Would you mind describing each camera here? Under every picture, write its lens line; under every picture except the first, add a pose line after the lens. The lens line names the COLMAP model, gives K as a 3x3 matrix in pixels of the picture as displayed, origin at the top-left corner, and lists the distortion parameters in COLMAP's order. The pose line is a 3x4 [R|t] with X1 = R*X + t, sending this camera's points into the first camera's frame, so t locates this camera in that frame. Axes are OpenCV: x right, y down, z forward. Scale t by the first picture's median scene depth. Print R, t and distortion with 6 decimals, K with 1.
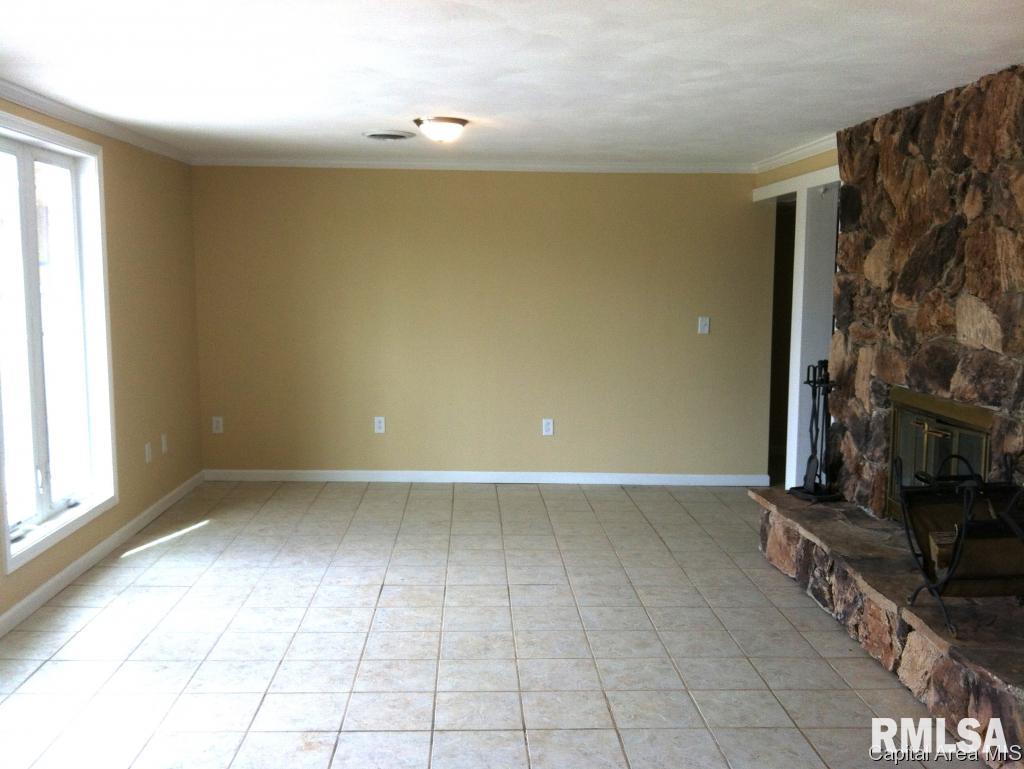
lens RADIAL K [[975.5, 0, 508.9], [0, 975.5, 383.7], [0, 0, 1]] dist [-0.016535, -0.026127]
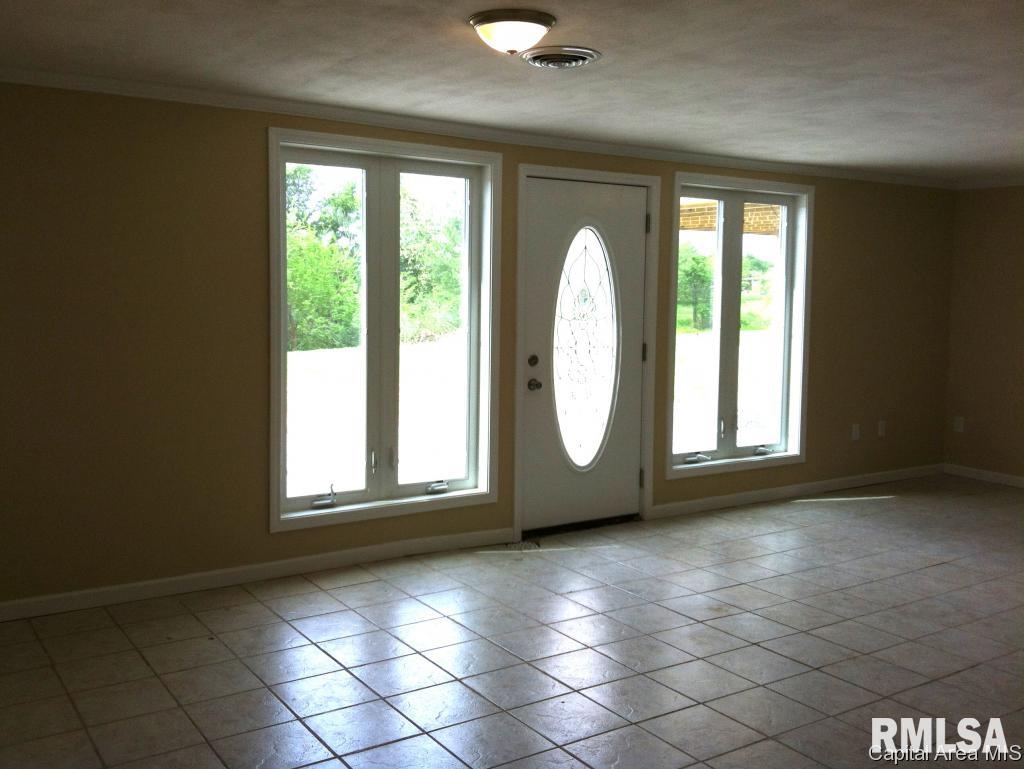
lens RADIAL K [[975.5, 0, 508.9], [0, 975.5, 383.7], [0, 0, 1]] dist [-0.016535, -0.026127]
pose [[0.531277, 0.086001, -0.842822, 0.592800], [-0.106557, 0.993717, 0.034229, 0.021984], [0.840470, 0.071624, 0.537103, -0.031665]]
